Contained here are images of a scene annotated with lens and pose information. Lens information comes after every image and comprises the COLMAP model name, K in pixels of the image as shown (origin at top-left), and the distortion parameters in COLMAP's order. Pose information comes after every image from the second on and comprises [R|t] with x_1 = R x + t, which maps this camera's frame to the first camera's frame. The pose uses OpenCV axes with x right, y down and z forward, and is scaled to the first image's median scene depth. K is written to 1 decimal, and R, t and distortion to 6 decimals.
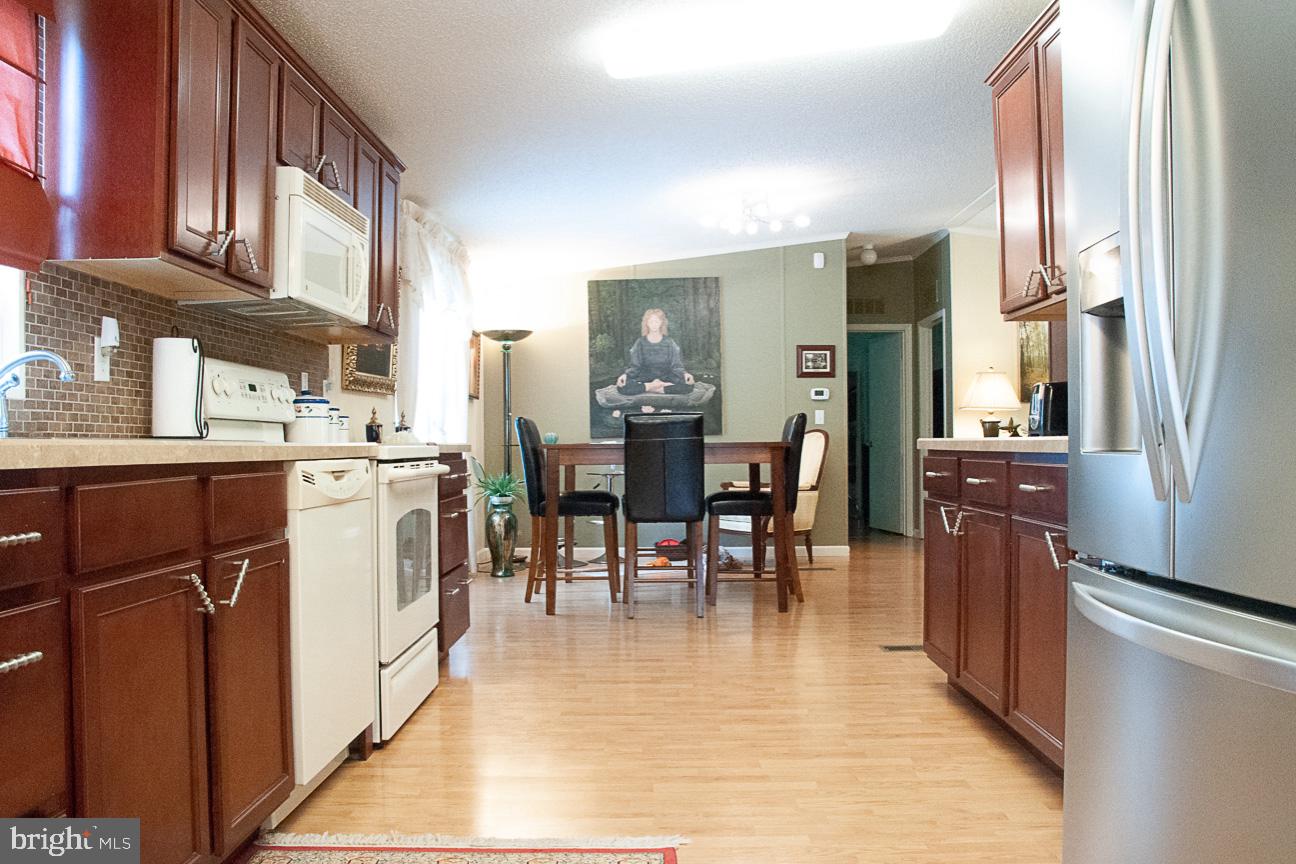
lens RADIAL K [[1058.1, 0, 646.9], [0, 1058.1, 447.4], [0, 0, 1]] dist [-0.165071, 0.143094]
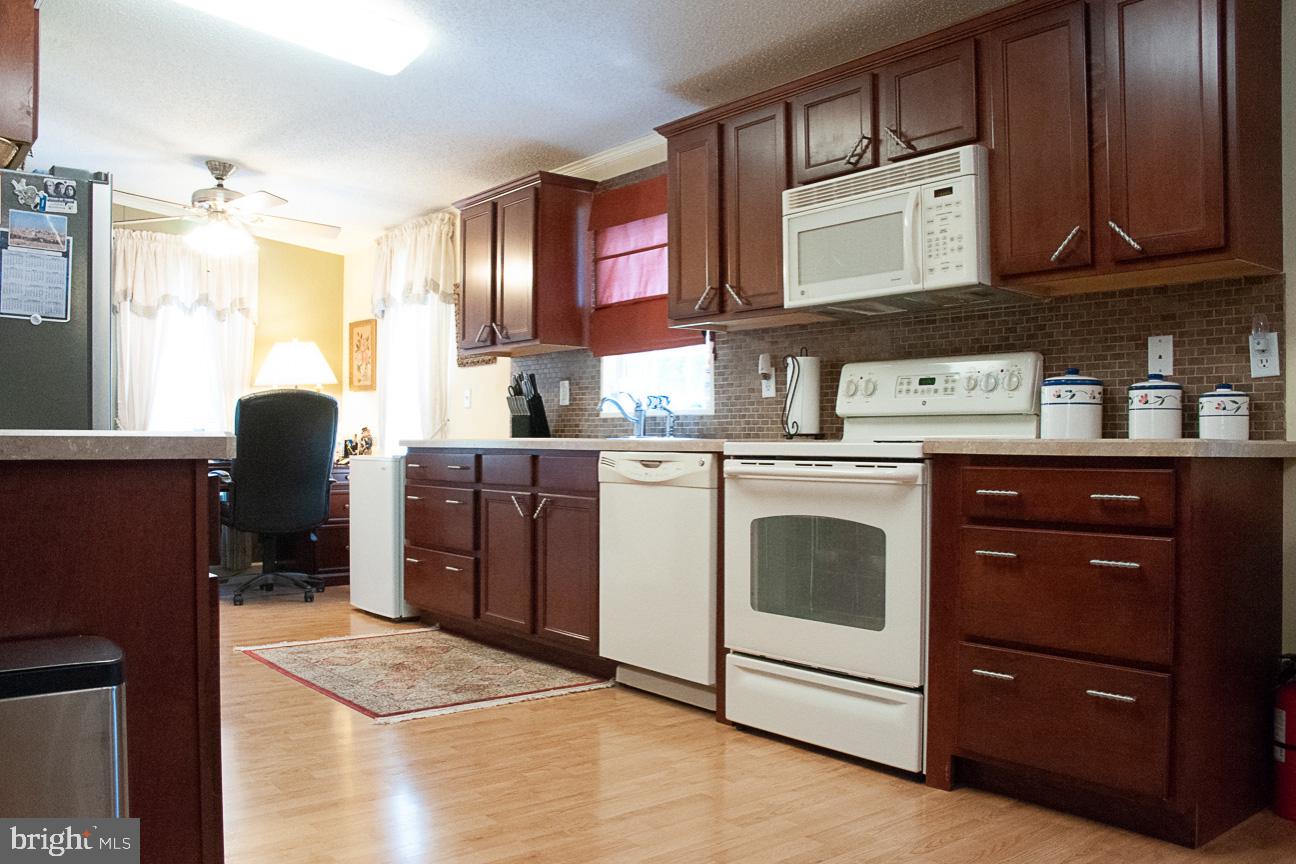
lens RADIAL K [[1058.1, 0, 646.9], [0, 1058.1, 447.4], [0, 0, 1]] dist [-0.165071, 0.143094]
pose [[-0.772240, 0.008926, -0.635268, 0.581323], [0.001526, 0.999924, 0.012194, -0.011336], [0.635329, 0.008448, -0.772196, 2.105714]]
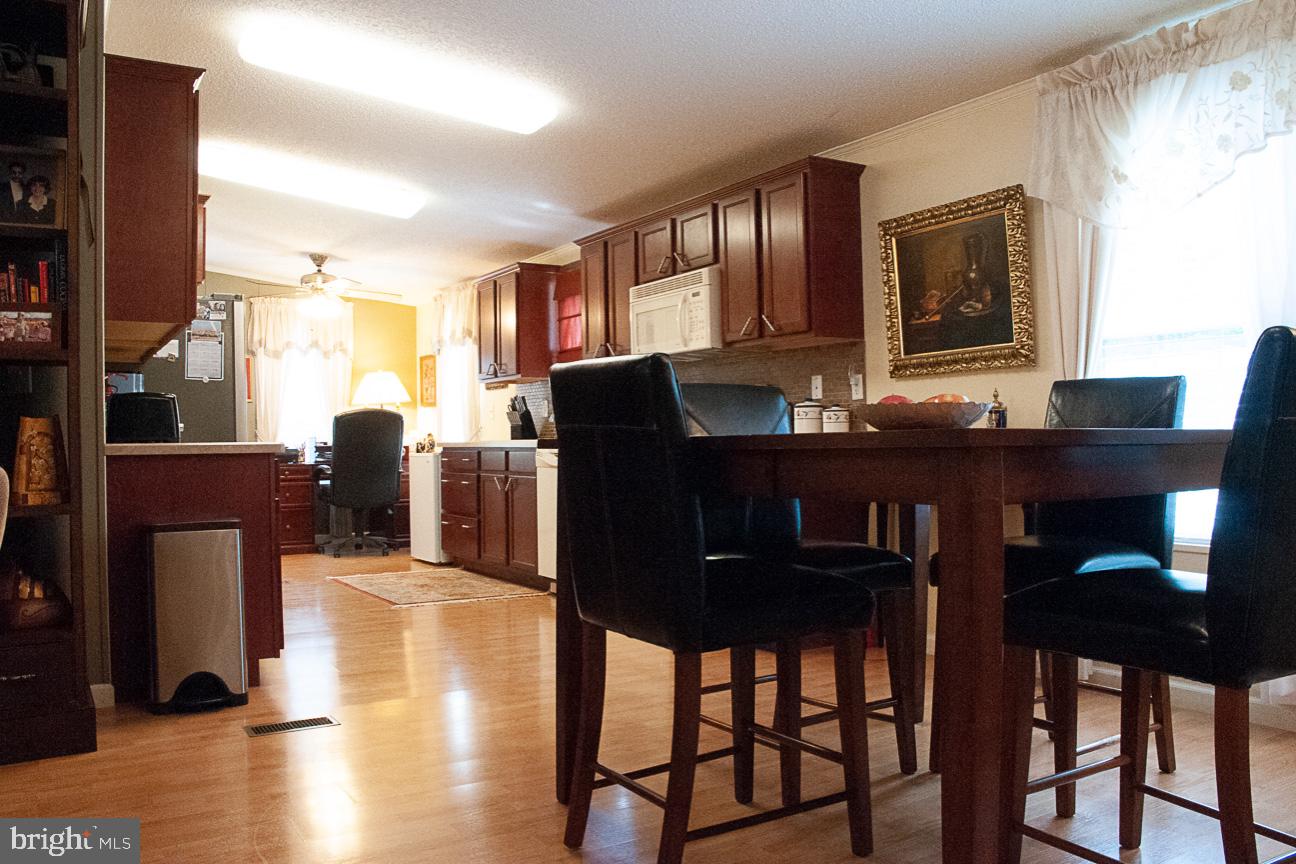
lens RADIAL K [[1058.1, 0, 646.9], [0, 1058.1, 447.4], [0, 0, 1]] dist [-0.165071, 0.143094]
pose [[-0.847654, 0.021999, -0.530092, 0.751732], [0.017883, 0.999757, 0.012893, -0.015619], [0.530247, 0.001449, -0.847842, 3.111469]]
